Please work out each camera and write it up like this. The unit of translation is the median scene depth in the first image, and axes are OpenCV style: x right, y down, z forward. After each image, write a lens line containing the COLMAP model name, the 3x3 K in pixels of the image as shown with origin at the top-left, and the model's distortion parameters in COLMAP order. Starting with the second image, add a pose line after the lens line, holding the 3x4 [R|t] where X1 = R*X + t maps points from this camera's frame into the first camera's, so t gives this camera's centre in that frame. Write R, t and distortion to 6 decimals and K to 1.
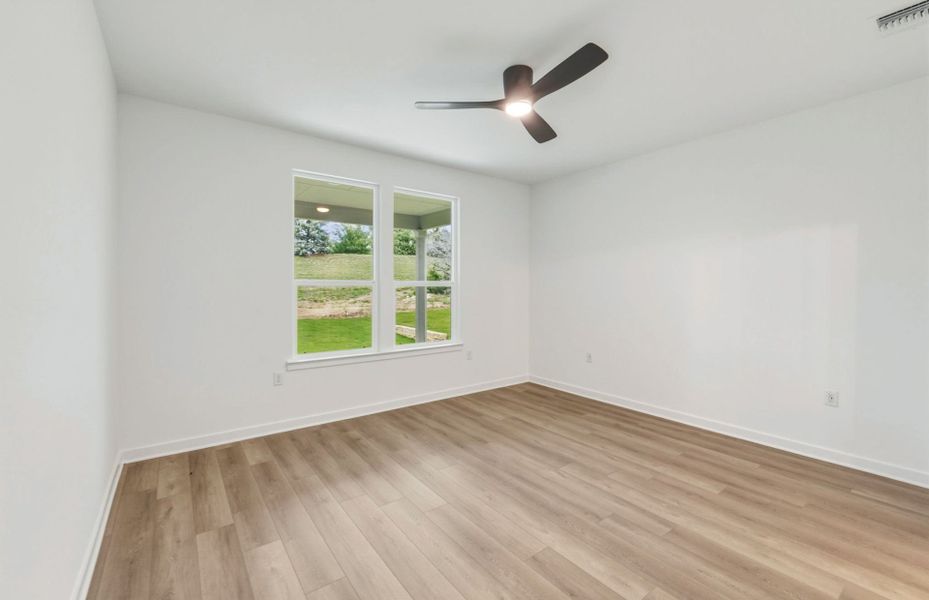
lens RADIAL K [[397.7, 0, 471.8], [0, 397.7, 295.7], [0, 0, 1]] dist [-0.004582, -0.001568]
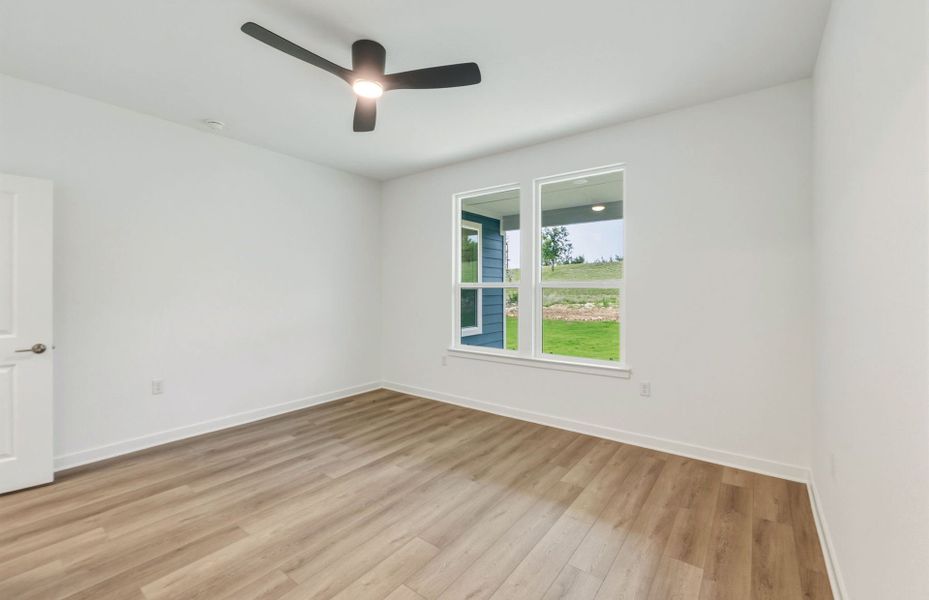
lens RADIAL K [[397.7, 0, 468.9], [0, 397.7, 293.6], [0, 0, 1]] dist [-0.004582, -0.001568]
pose [[0.252559, 0.005067, -0.967568, 0.748746], [-0.022997, 0.999735, -0.000768, -0.006994], [0.967308, 0.022445, 0.252609, 0.715139]]
